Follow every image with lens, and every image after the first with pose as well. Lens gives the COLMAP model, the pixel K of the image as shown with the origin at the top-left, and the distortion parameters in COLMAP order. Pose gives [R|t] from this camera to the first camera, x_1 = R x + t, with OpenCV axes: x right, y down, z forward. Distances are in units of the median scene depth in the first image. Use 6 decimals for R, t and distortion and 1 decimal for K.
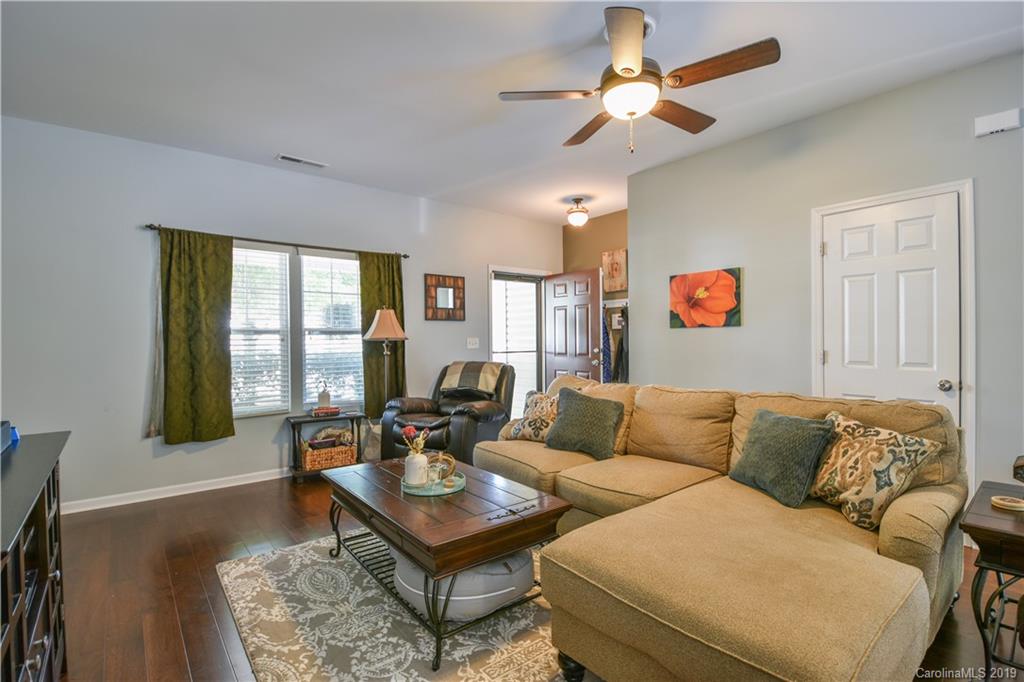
lens RADIAL K [[515.8, 0, 511.3], [0, 515.8, 339.6], [0, 0, 1]] dist [0.005161, 0.000266]
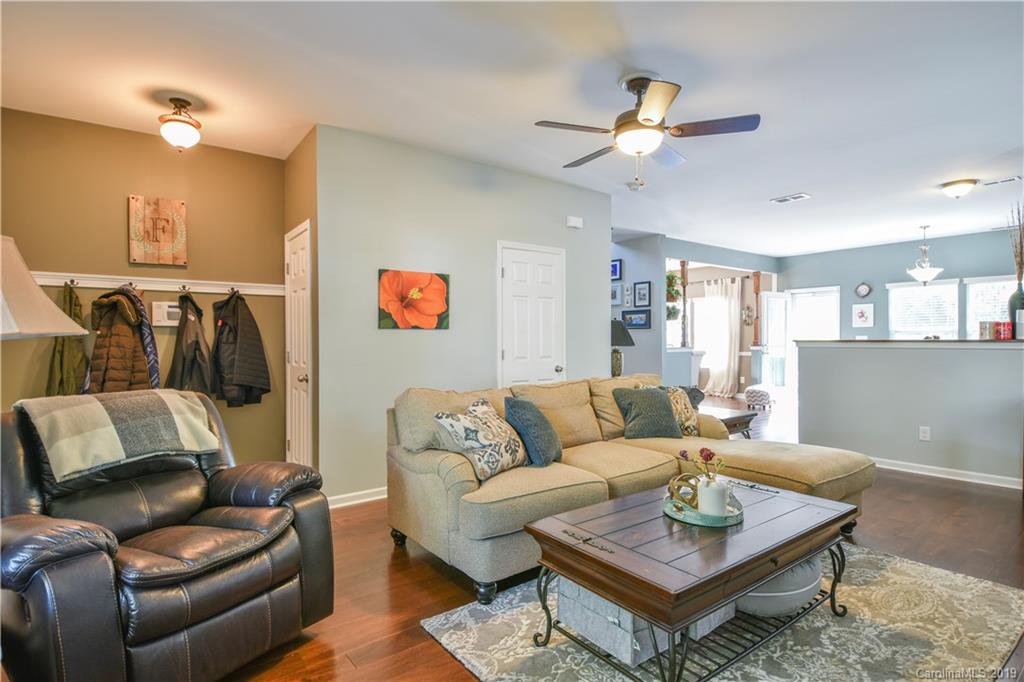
lens RADIAL K [[548.3, 0, 512.1], [0, 548.3, 343.6], [0, 0, 1]] dist [-0.003710, -0.000673]
pose [[-0.026845, 0.000629, 0.999639, -0.664810], [0.004234, 0.999991, -0.000515, 0.004610], [-0.999631, 0.004219, -0.026848, 0.858296]]
